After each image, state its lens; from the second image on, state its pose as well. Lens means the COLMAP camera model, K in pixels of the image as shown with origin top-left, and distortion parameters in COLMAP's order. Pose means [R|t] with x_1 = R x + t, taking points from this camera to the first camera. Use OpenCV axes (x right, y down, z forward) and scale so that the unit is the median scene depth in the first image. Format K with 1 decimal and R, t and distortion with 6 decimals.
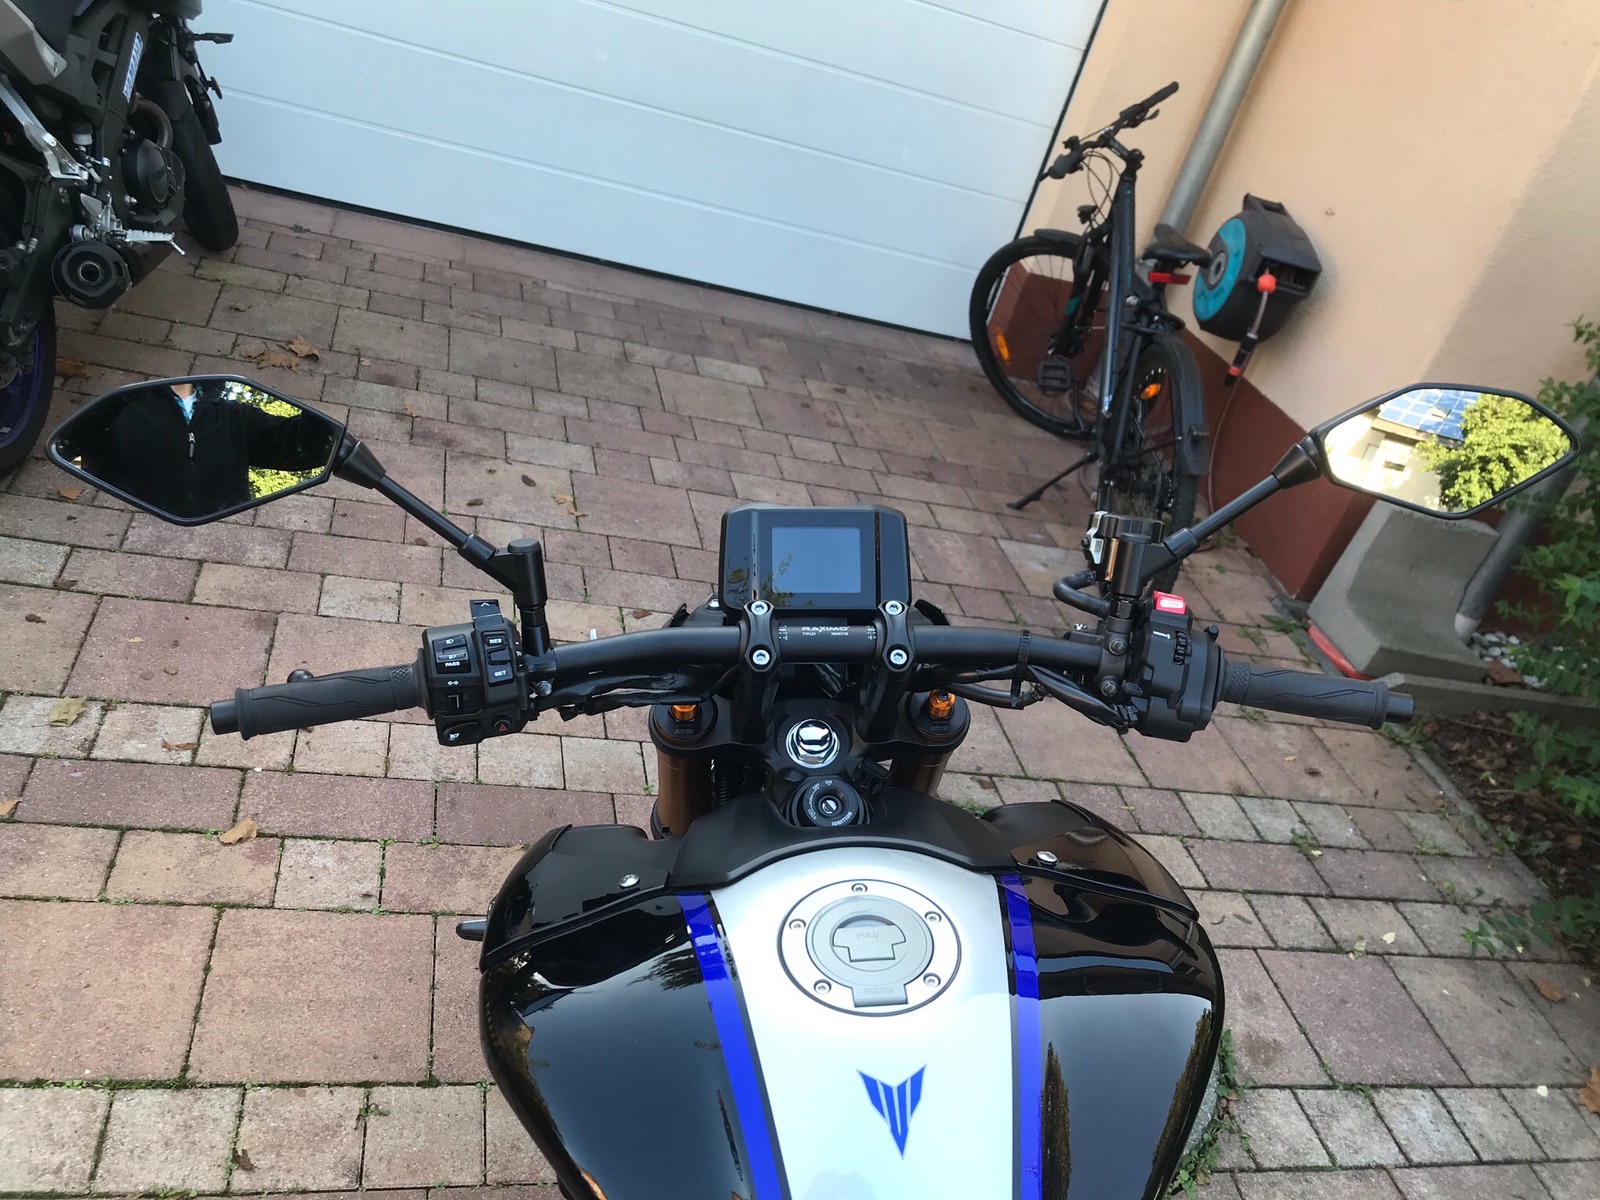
lens RADIAL K [[1317.2, 0, 800.0], [0, 1317.2, 600.0], [0, 0, 1]] dist [0.000366, -0.072287]
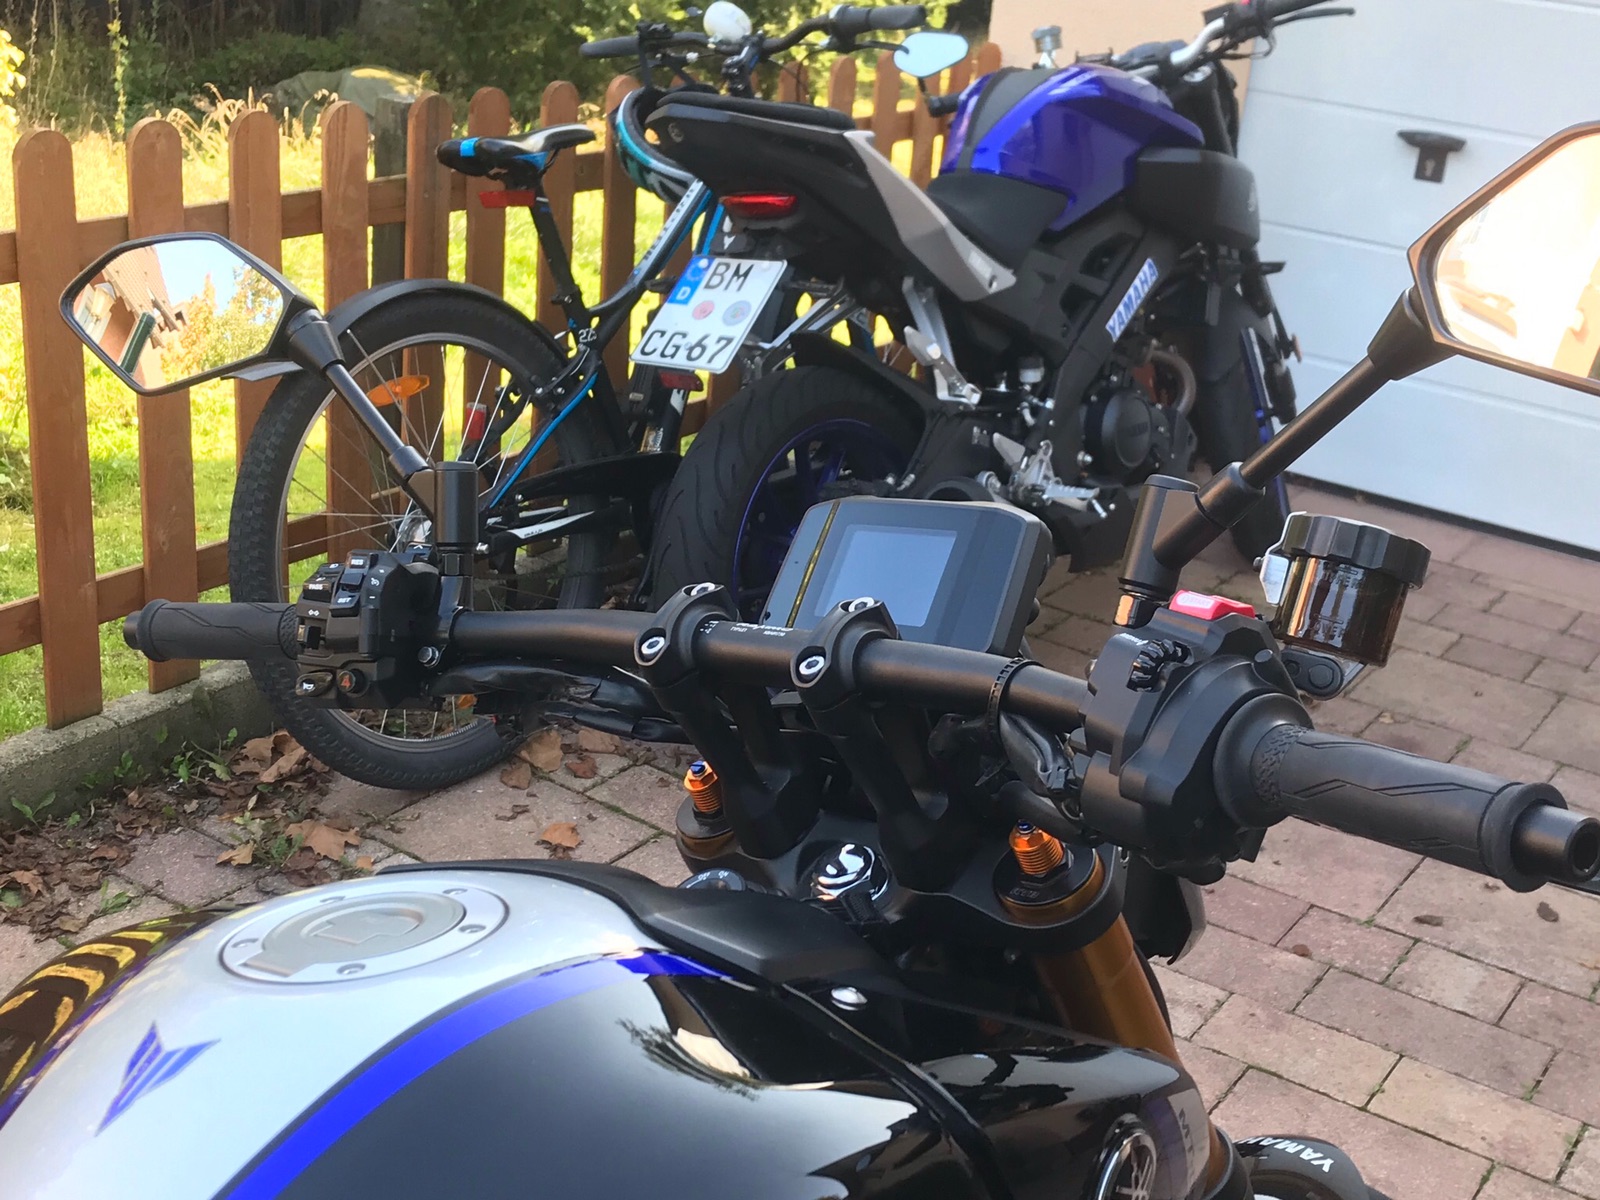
lens RADIAL K [[2122.1, 0, 800.0], [0, 2122.1, 600.0], [0, 0, 1]] dist [0.004417, 0.021826]
pose [[0.664414, 0.024872, -0.746951, 0.318764], [-0.279335, 0.935276, -0.217326, 0.090664], [0.693200, 0.353044, 0.628358, 0.142932]]
